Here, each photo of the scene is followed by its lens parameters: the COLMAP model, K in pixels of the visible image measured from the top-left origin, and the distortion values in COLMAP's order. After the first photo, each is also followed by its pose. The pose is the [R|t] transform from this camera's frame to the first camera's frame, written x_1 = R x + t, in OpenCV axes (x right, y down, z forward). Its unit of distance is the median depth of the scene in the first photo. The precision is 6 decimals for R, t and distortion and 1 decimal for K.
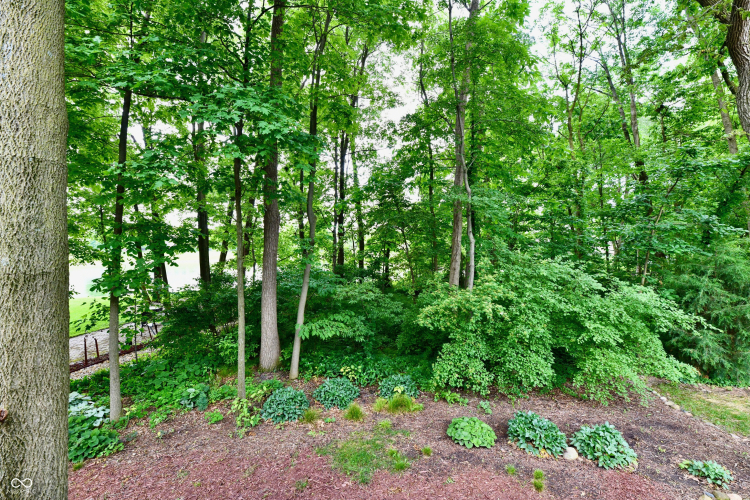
lens RADIAL K [[311.8, 0, 374.5], [0, 311.8, 248.4], [0, 0, 1]] dist [-0.002983, -0.001997]
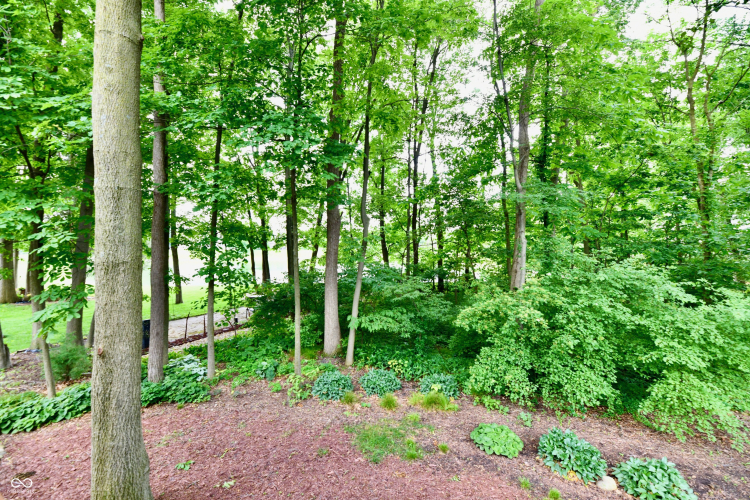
lens RADIAL K [[311.8, 0, 373.3], [0, 311.8, 249.9], [0, 0, 1]] dist [-0.002983, -0.001997]
pose [[0.951616, 0.010990, -0.307095, 0.202762], [-0.008807, 0.999925, 0.008492, -0.001845], [0.307165, -0.005377, 0.951641, -0.027678]]
